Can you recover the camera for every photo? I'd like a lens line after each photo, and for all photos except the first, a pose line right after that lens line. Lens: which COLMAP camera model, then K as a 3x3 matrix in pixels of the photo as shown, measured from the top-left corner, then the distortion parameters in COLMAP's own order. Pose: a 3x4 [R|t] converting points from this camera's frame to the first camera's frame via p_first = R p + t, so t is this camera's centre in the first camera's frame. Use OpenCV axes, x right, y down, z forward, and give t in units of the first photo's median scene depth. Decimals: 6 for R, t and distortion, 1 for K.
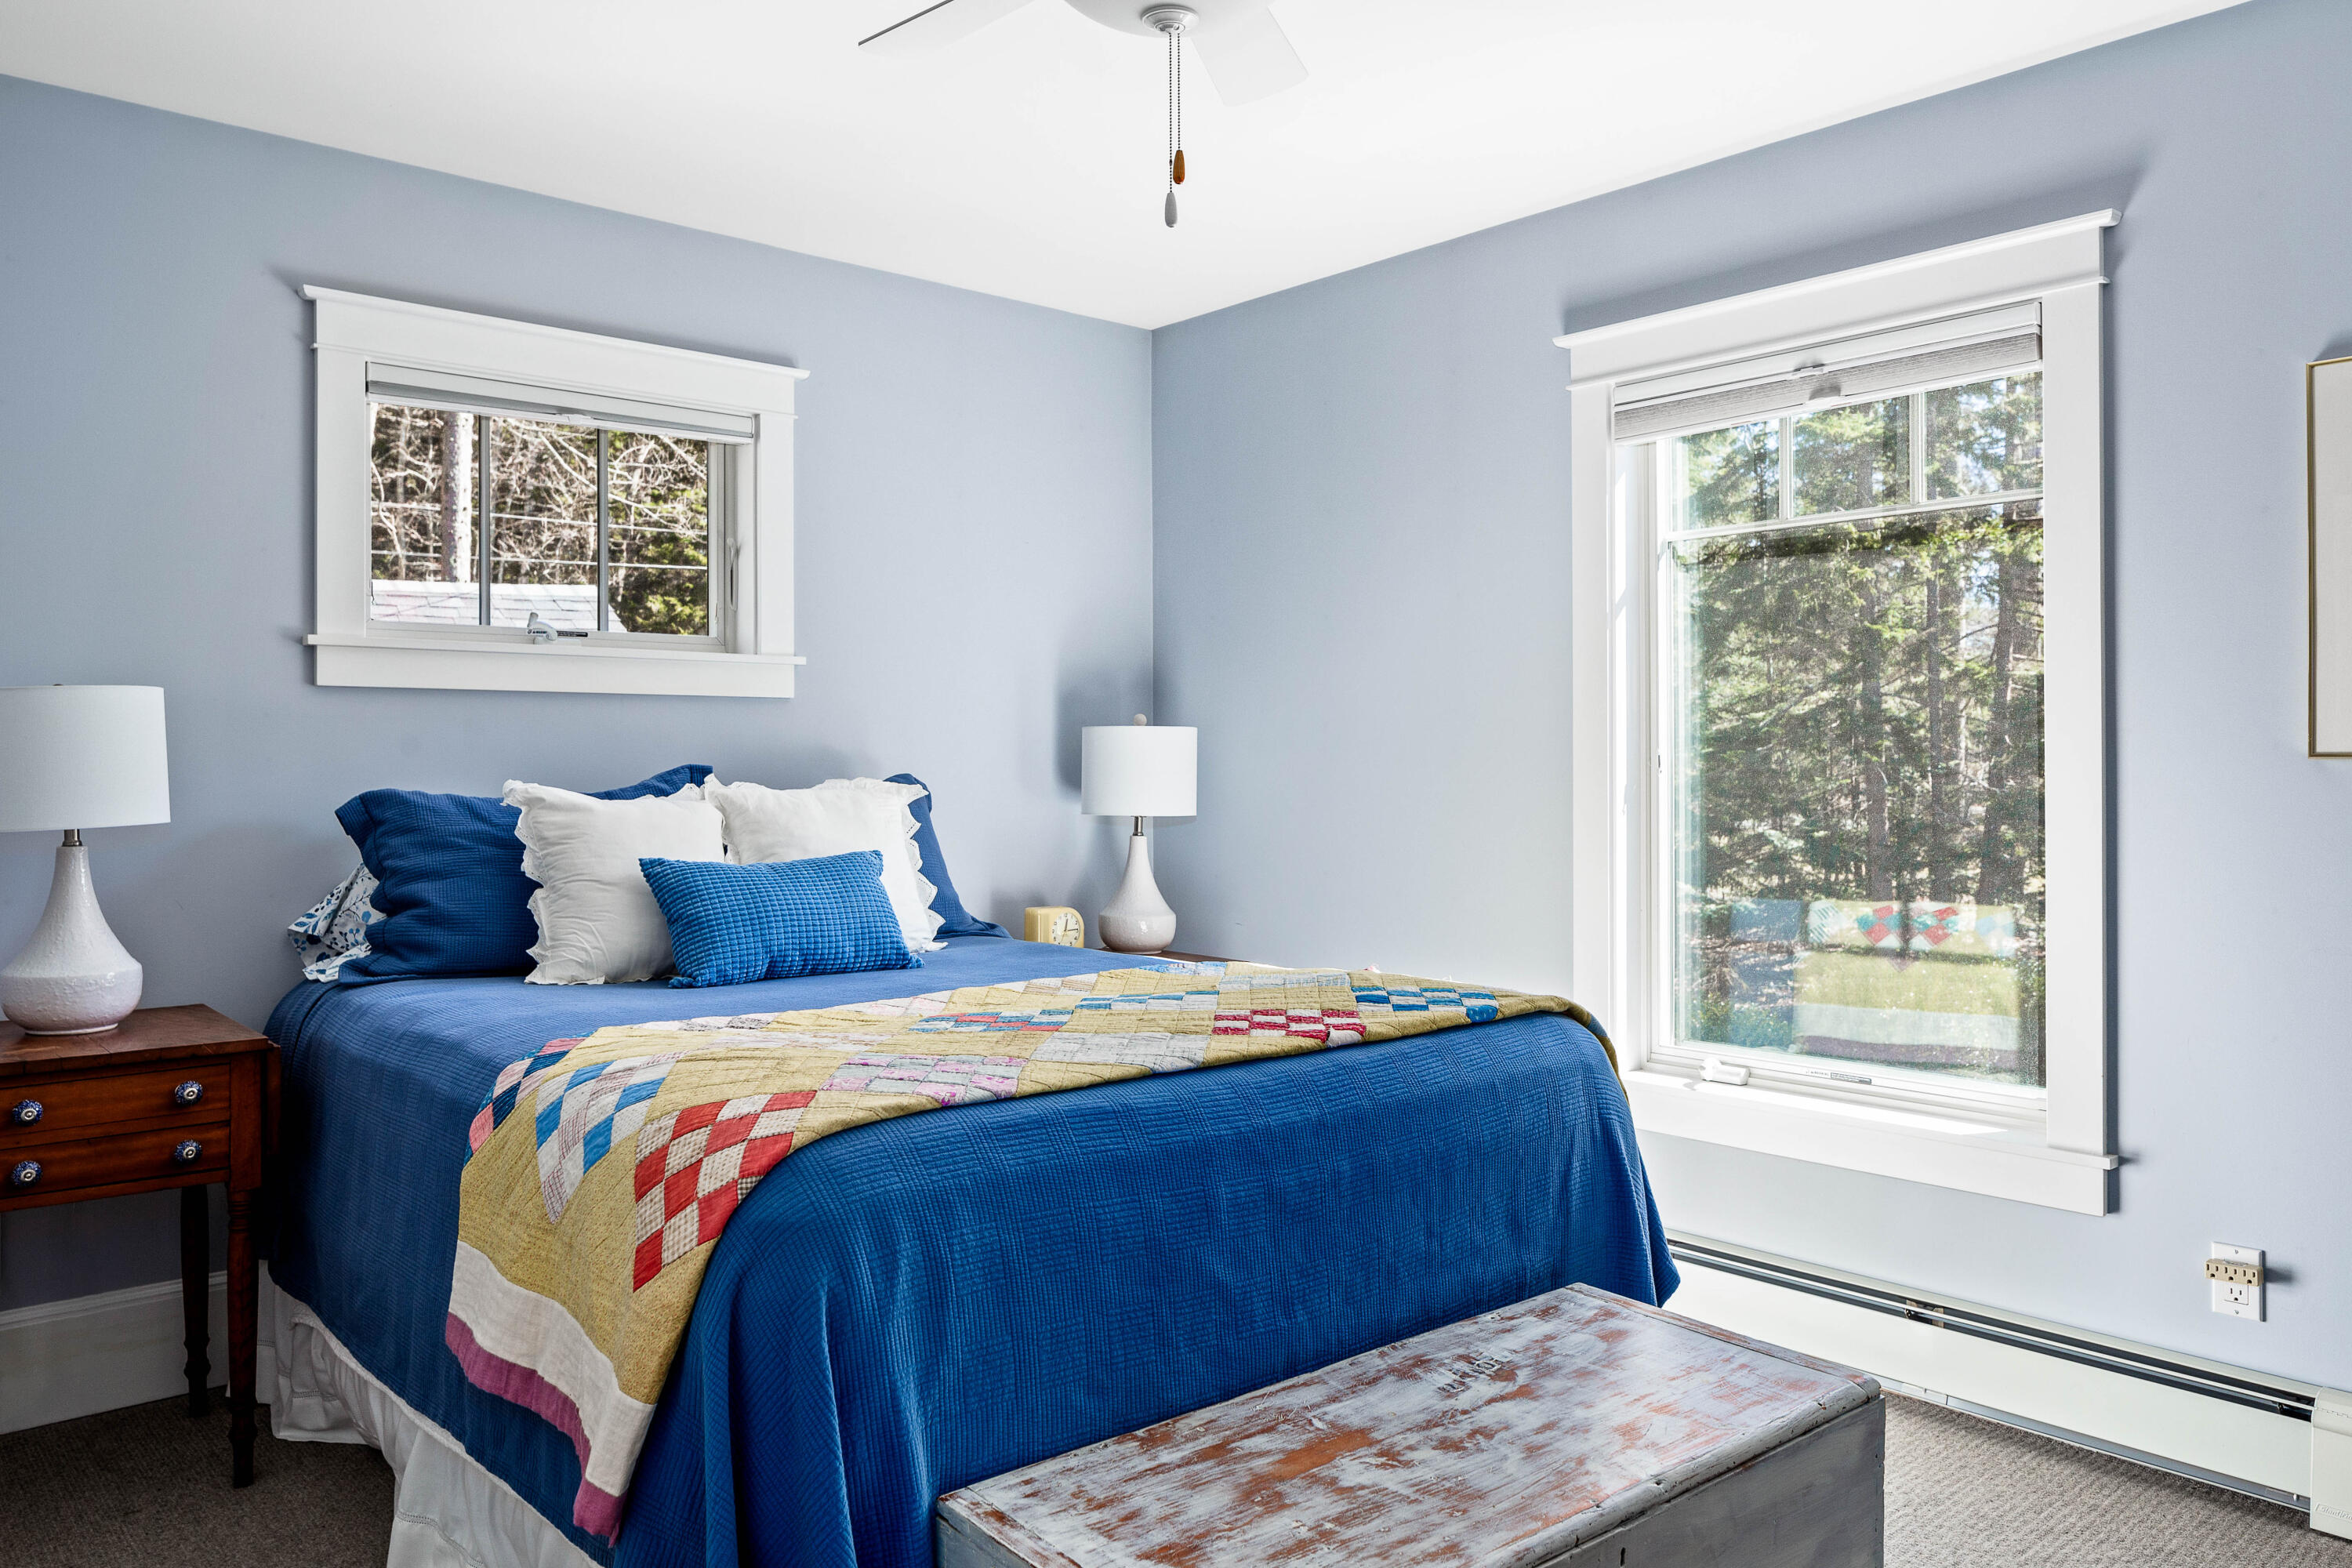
lens RADIAL K [[1676.9, 0, 1176.0], [0, 1676.9, 784.0], [0, 0, 1]] dist [0.002678, 0.001782]
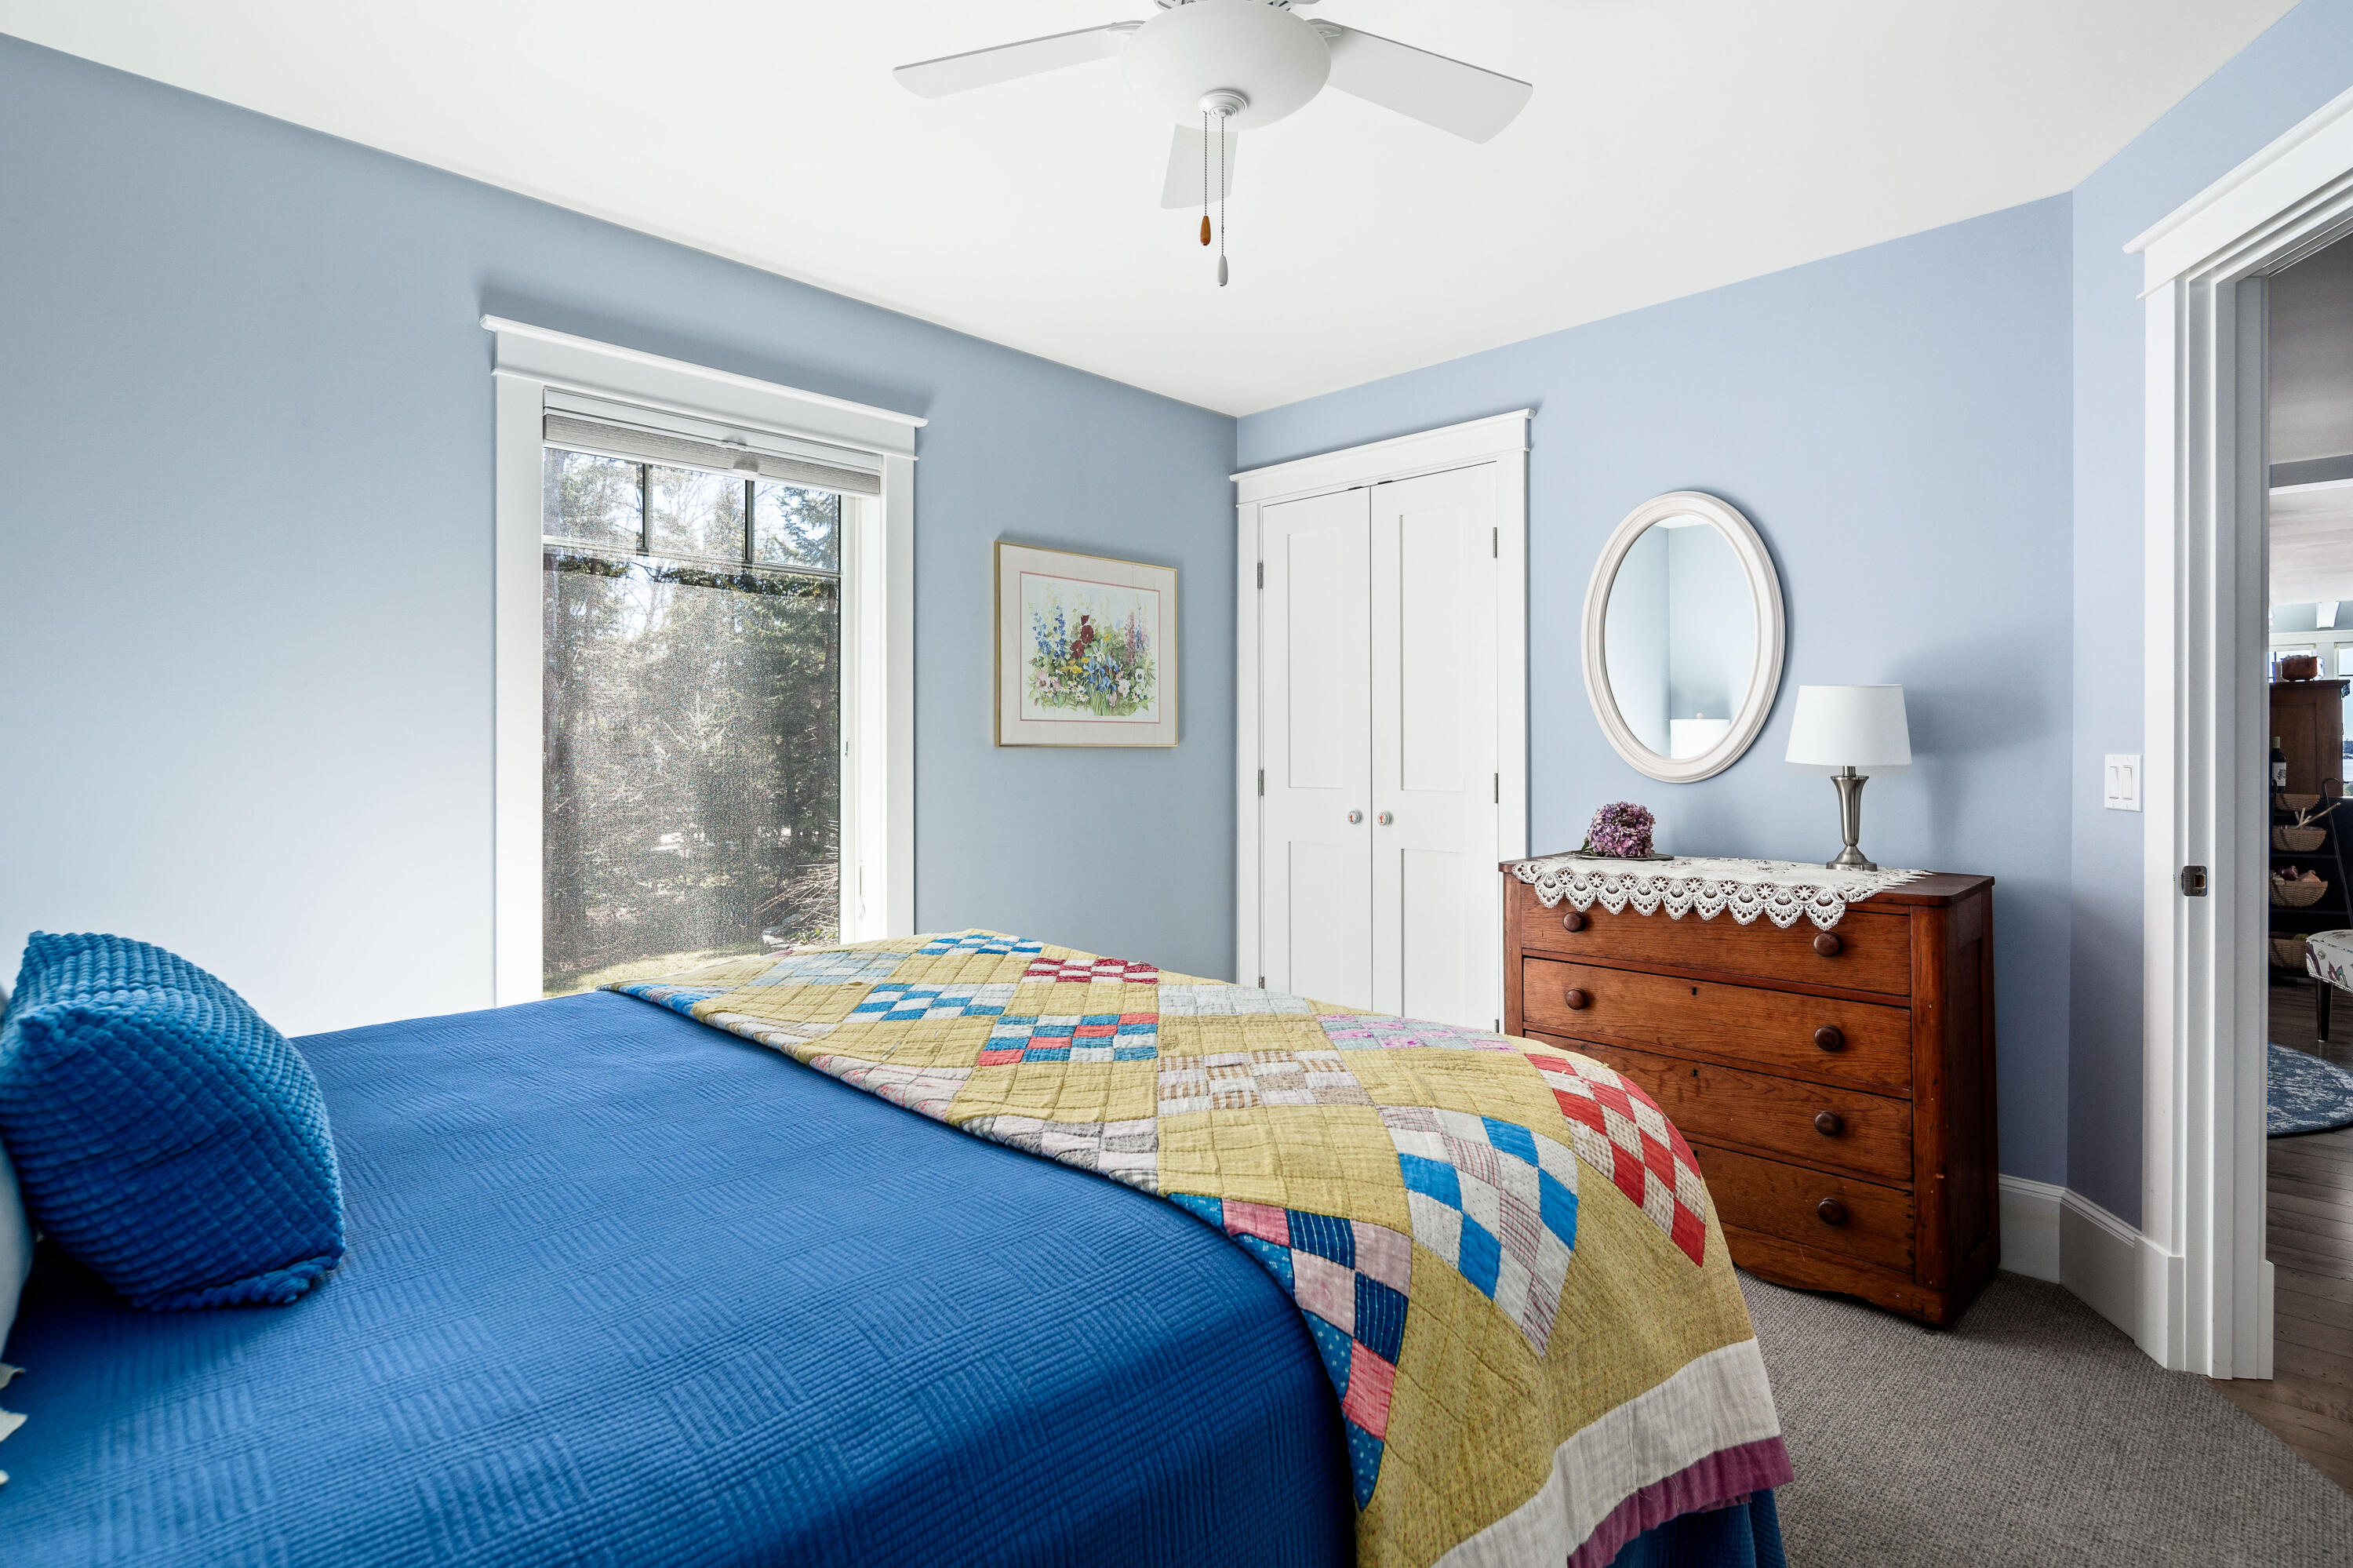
lens RADIAL K [[1176.4, 0, 1178.7], [0, 1176.4, 747.8], [0, 0, 1]] dist [-0.000630, 0.000096]
pose [[-0.080329, 0.001664, 0.996767, -0.624931], [0.012867, 0.999917, -0.000633, -0.011539], [-0.996685, 0.012774, -0.080344, 0.842939]]
